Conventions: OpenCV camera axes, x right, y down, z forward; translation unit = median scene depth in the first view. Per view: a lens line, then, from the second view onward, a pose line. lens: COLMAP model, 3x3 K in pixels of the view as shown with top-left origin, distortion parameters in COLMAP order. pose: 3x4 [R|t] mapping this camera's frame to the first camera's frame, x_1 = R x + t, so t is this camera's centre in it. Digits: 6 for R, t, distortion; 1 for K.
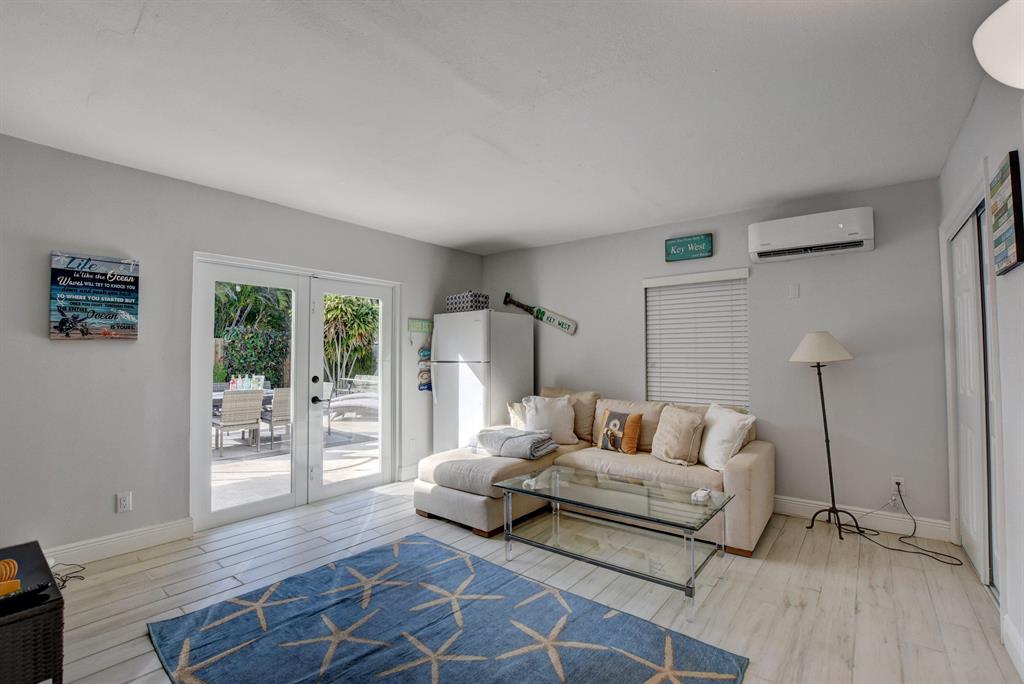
lens RADIAL K [[454.7, 0, 515.0], [0, 454.7, 341.5], [0, 0, 1]] dist [-0.032809, 0.001414]
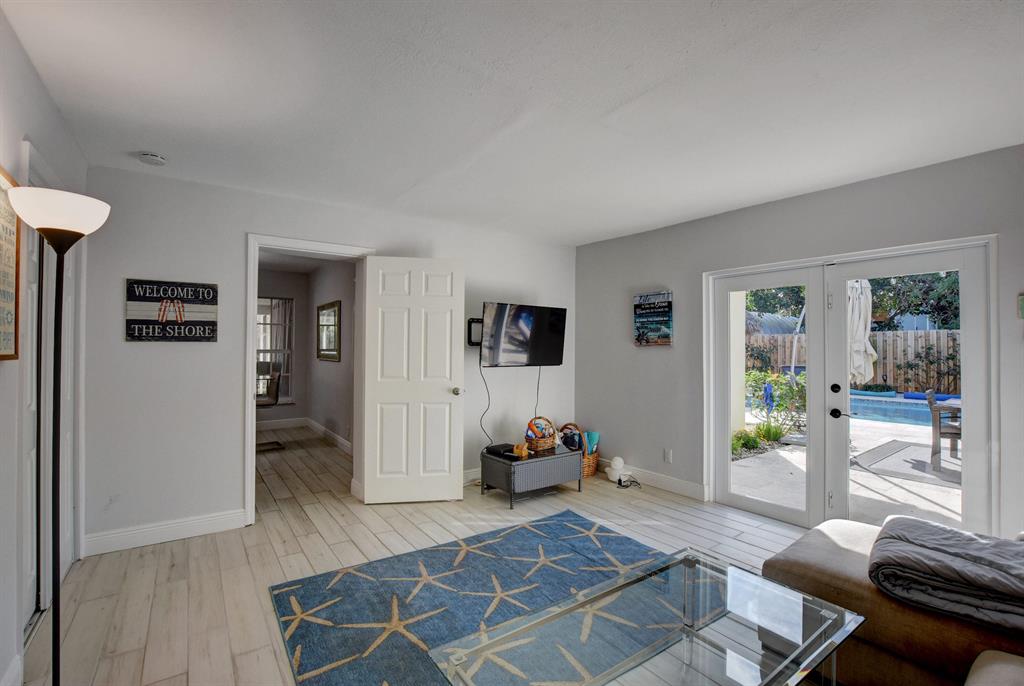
lens RADIAL K [[454.7, 0, 513.5], [0, 454.7, 340.9], [0, 0, 1]] dist [-0.032809, 0.001414]
pose [[-0.277799, -0.007995, -0.960606, 0.743722], [0.030503, 0.999388, -0.017139, -0.008927], [0.960155, -0.034062, -0.277385, 0.983389]]
